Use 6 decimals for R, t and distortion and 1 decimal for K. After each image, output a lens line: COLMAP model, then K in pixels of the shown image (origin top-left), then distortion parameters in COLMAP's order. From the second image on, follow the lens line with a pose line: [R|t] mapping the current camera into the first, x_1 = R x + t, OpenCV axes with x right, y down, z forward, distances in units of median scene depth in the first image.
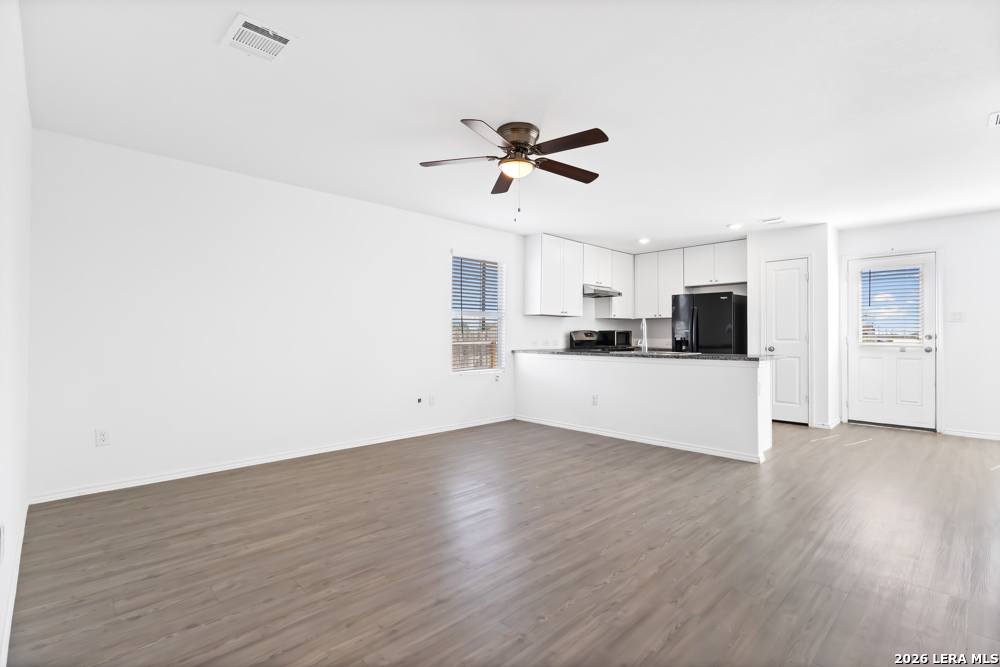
lens RADIAL K [[460.7, 0, 498.7], [0, 460.7, 333.4], [0, 0, 1]] dist [0.000137, 0.000442]
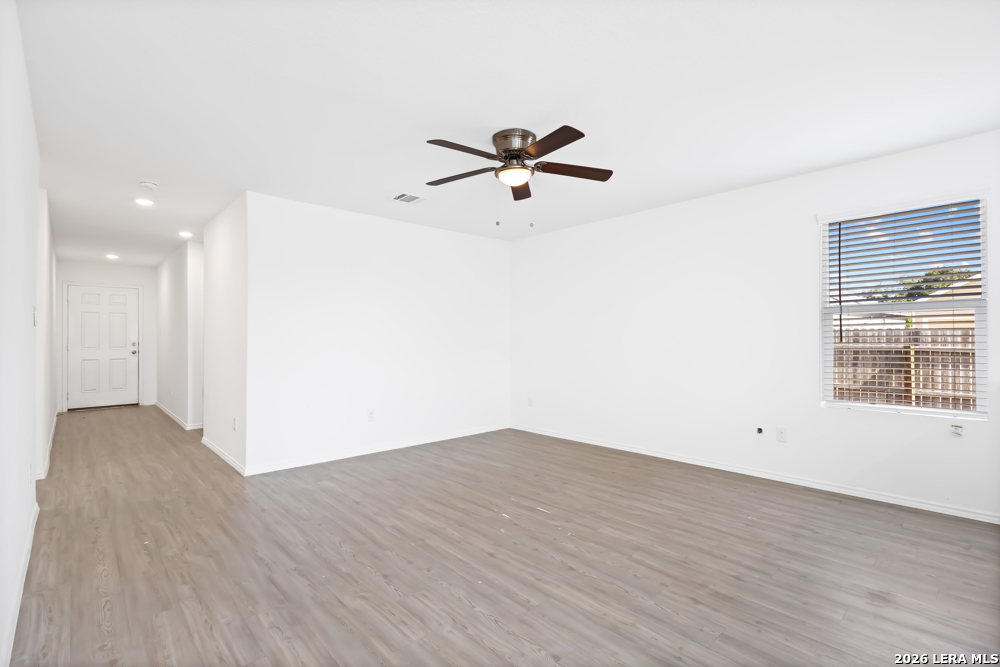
lens RADIAL K [[462.1, 0, 500.3], [0, 462.1, 341.2], [0, 0, 1]] dist [0.000719, 0.000393]
pose [[-0.017372, 0.003566, -0.999843, 0.554422], [0.011087, 0.999933, 0.003374, -0.009218], [0.999788, -0.011027, -0.017410, 0.544125]]
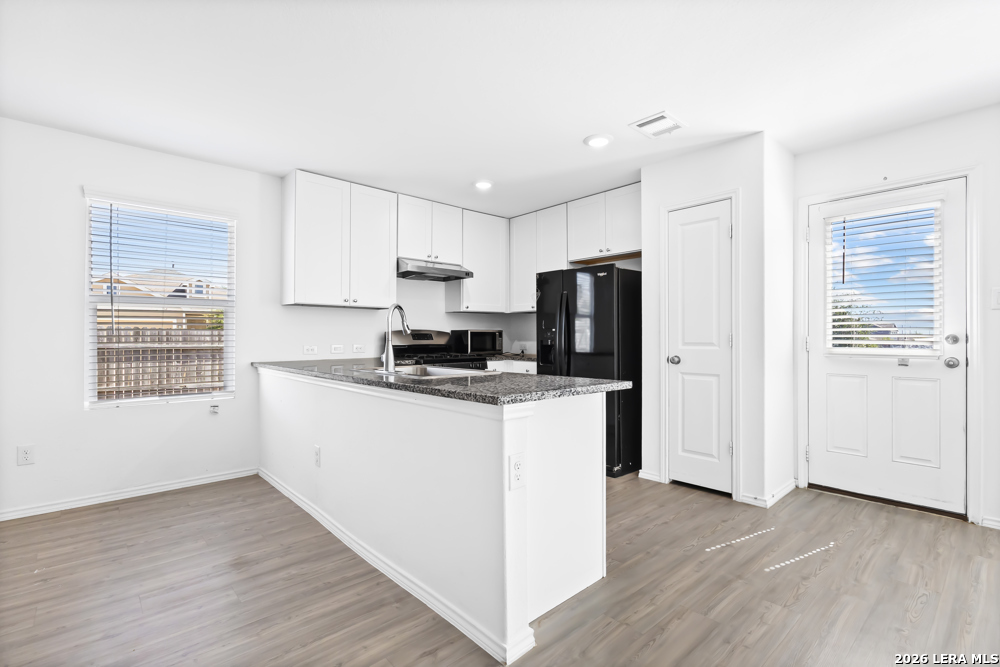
lens RADIAL K [[460.6, 0, 499.3], [0, 460.6, 336.9], [0, 0, 1]] dist [-0.000437, 0.000415]
pose [[0.999549, -0.003279, -0.029866, 0.415945], [0.003417, 0.999984, 0.004571, 0.001426], [0.029851, -0.004671, 0.999543, 0.442577]]
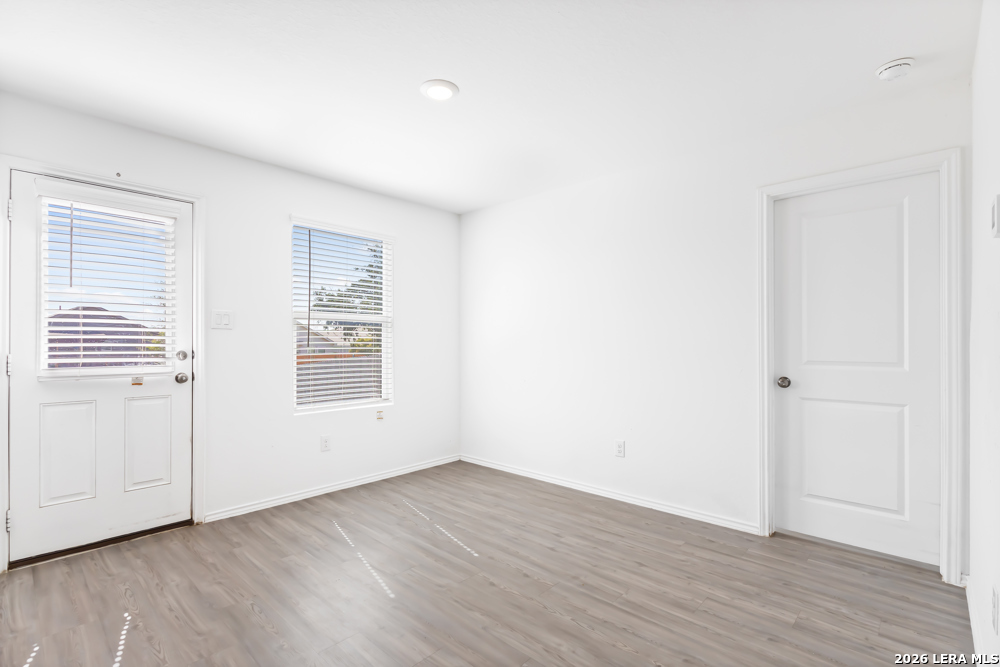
lens RADIAL K [[462.1, 0, 500.3], [0, 462.1, 341.2], [0, 0, 1]] dist [0.000719, 0.000393]
pose [[-0.064234, 0.001583, 0.997934, 0.346751], [-0.008196, 0.999964, -0.002114, -0.010208], [-0.997901, -0.008315, -0.064219, 0.634898]]
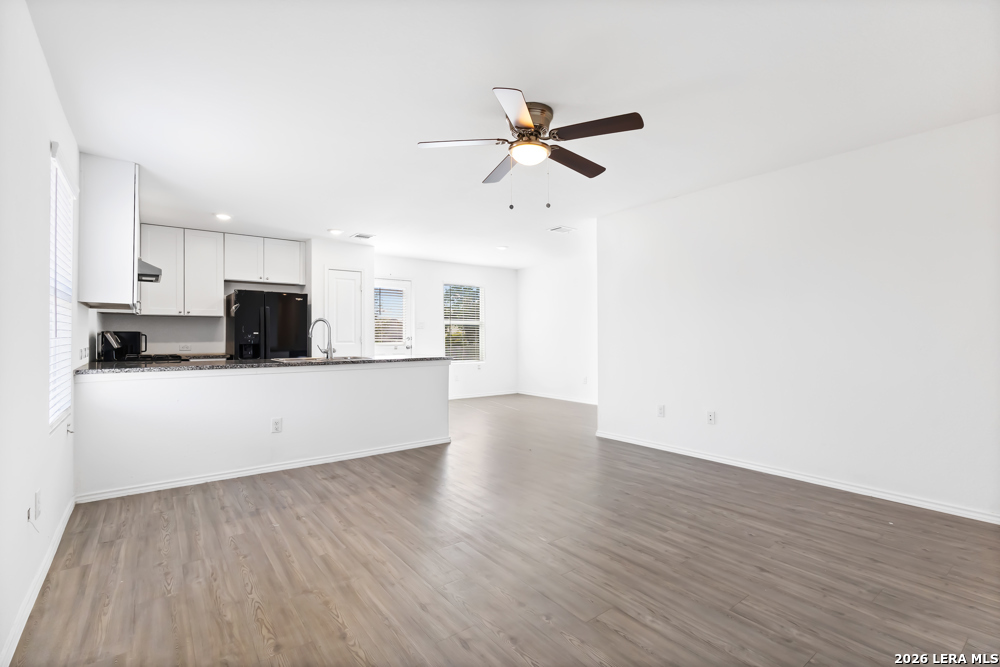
lens RADIAL K [[460.7, 0, 498.7], [0, 460.7, 333.4], [0, 0, 1]] dist [0.000137, 0.000442]
pose [[0.114279, 0.003758, 0.993442, -0.471004], [-0.002570, 0.999991, -0.003487, -0.003762], [-0.993445, -0.002154, 0.114288, 0.529500]]
